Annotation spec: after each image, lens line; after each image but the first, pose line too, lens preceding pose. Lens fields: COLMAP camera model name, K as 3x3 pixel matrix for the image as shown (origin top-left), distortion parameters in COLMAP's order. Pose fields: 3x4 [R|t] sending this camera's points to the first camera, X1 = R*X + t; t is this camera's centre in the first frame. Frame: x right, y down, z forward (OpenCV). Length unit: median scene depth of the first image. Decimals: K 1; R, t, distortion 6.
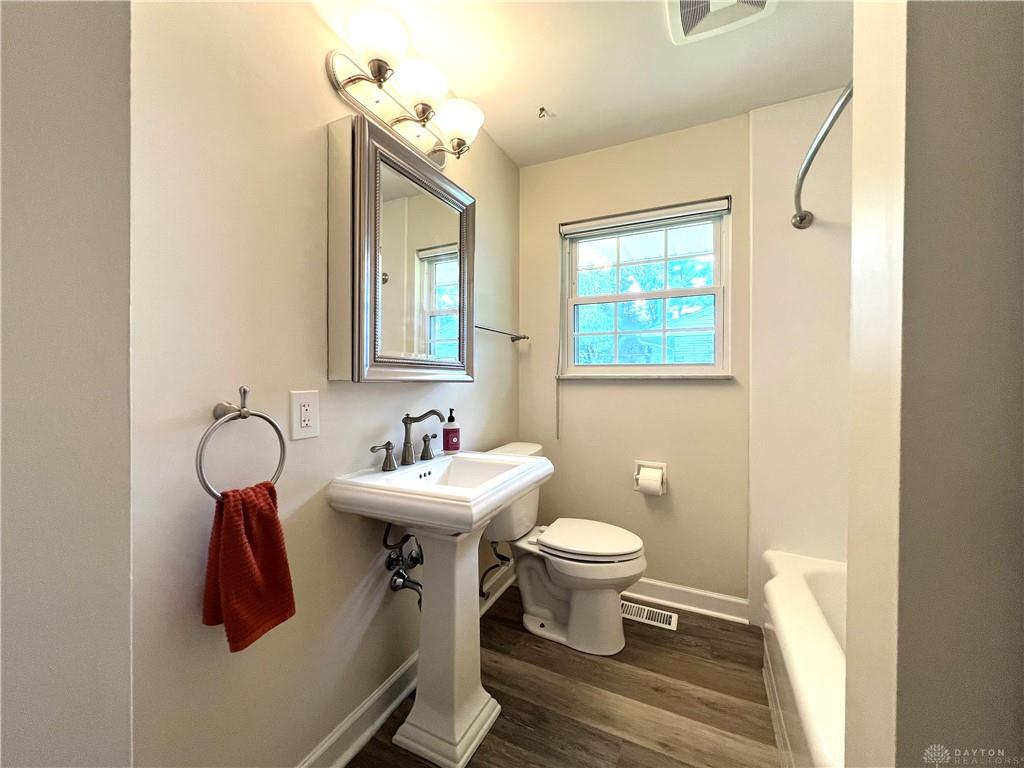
lens RADIAL K [[409.9, 0, 509.5], [0, 409.9, 381.1], [0, 0, 1]] dist [0.000863, 0.000202]
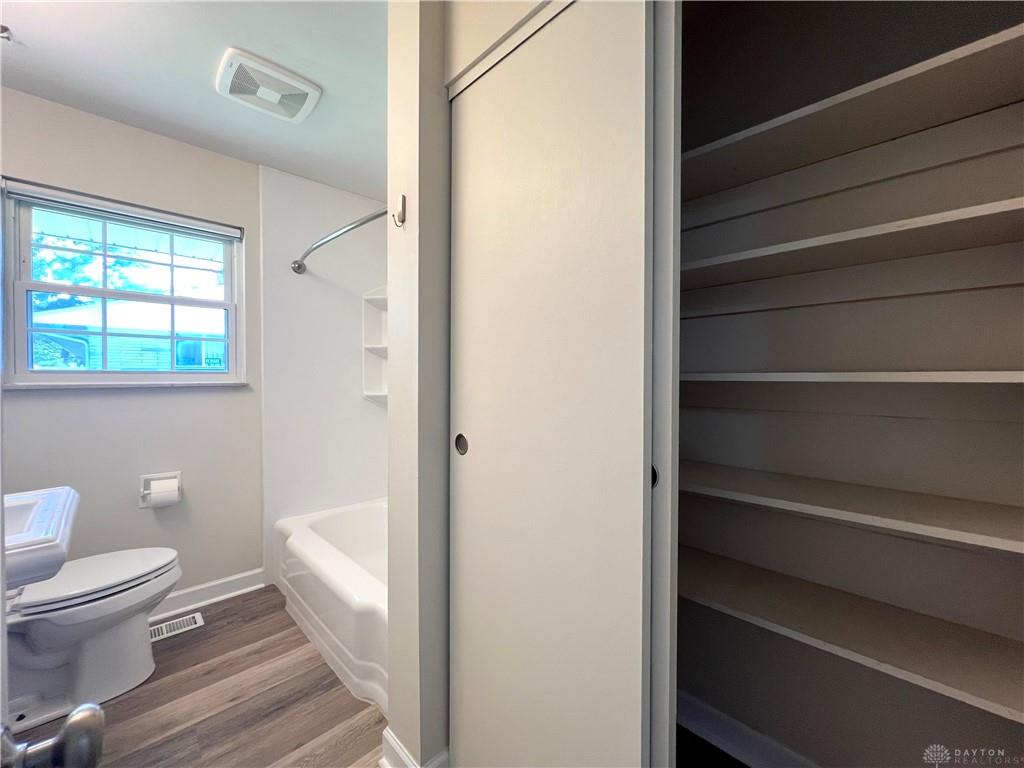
lens RADIAL K [[409.9, 0, 509.5], [0, 409.9, 381.1], [0, 0, 1]] dist [0.000863, 0.000202]
pose [[0.342323, -0.011001, 0.939518, -0.321247], [0.009977, 0.999918, 0.008073, -0.021873], [-0.939529, 0.006610, 0.342404, -0.111645]]
